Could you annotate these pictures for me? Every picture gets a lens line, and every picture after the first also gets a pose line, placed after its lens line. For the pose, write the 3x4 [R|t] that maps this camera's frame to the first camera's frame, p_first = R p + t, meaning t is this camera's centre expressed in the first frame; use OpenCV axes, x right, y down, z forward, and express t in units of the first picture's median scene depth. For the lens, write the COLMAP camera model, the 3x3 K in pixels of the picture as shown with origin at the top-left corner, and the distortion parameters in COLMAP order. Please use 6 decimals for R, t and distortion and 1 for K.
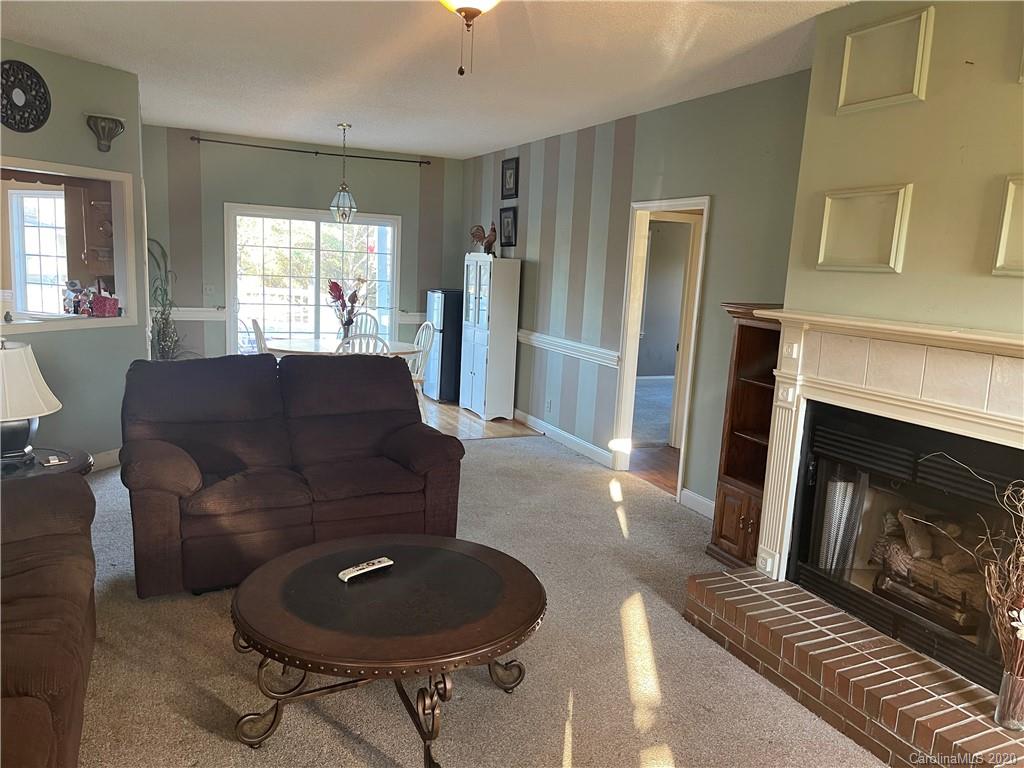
lens RADIAL K [[773.7, 0, 512.0], [0, 773.7, 384.0], [0, 0, 1]] dist [0.078113, -0.142235]
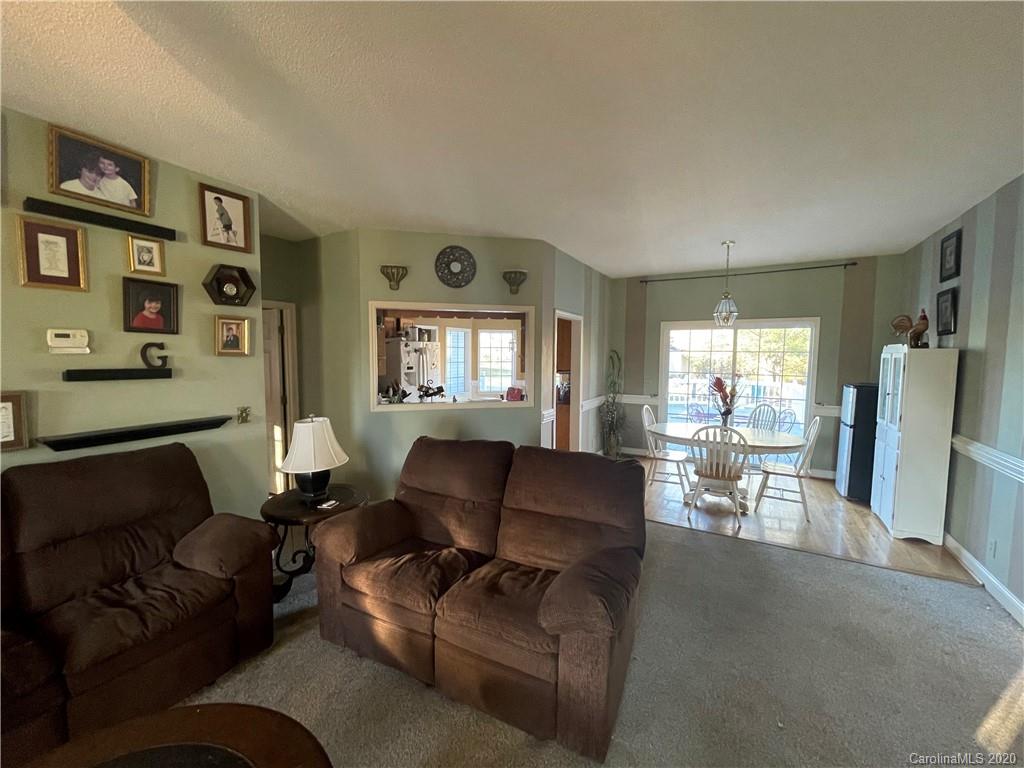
lens RADIAL K [[413.2, 0, 502.9], [0, 413.2, 382.5], [0, 0, 1]] dist [-0.002917, -0.000323]
pose [[0.566474, 0.009488, -0.824025, 0.092861], [-0.106326, 0.992417, -0.061666, -0.047604], [0.817192, 0.122548, 0.563187, 0.364612]]
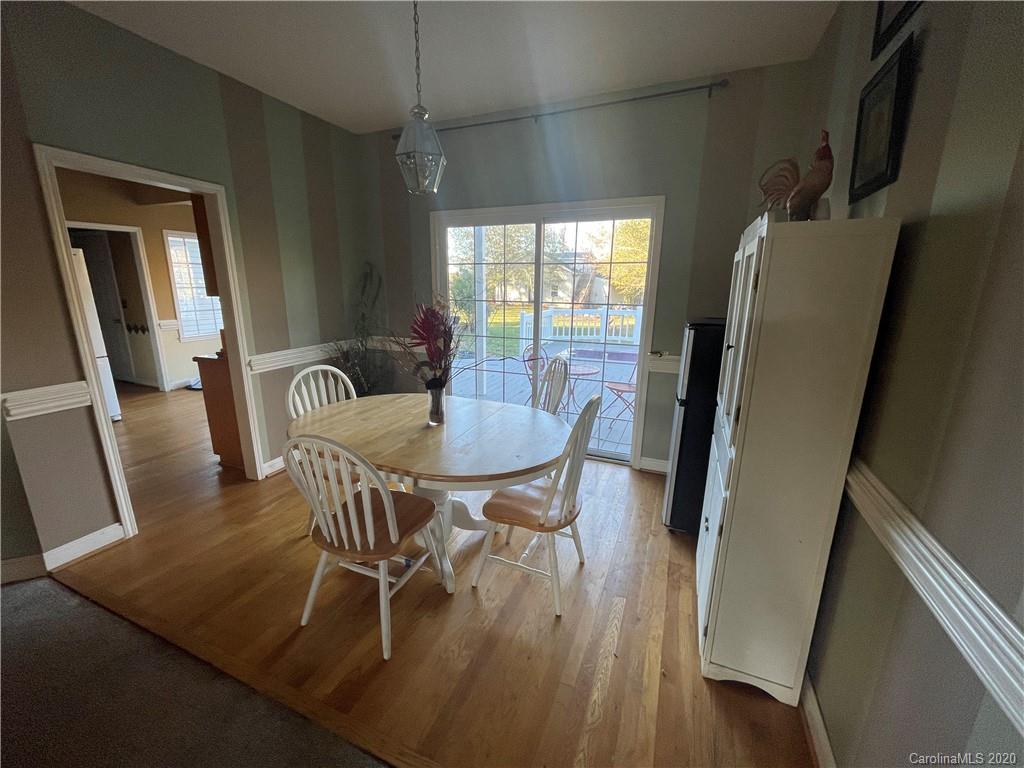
lens RADIAL K [[413.2, 0, 502.9], [0, 413.2, 382.5], [0, 0, 1]] dist [-0.002917, -0.000323]
pose [[0.662203, 0.123434, -0.739088, 0.031248], [-0.084608, 0.992348, 0.089923, -0.102548], [0.744533, 0.002985, 0.667579, 0.782197]]
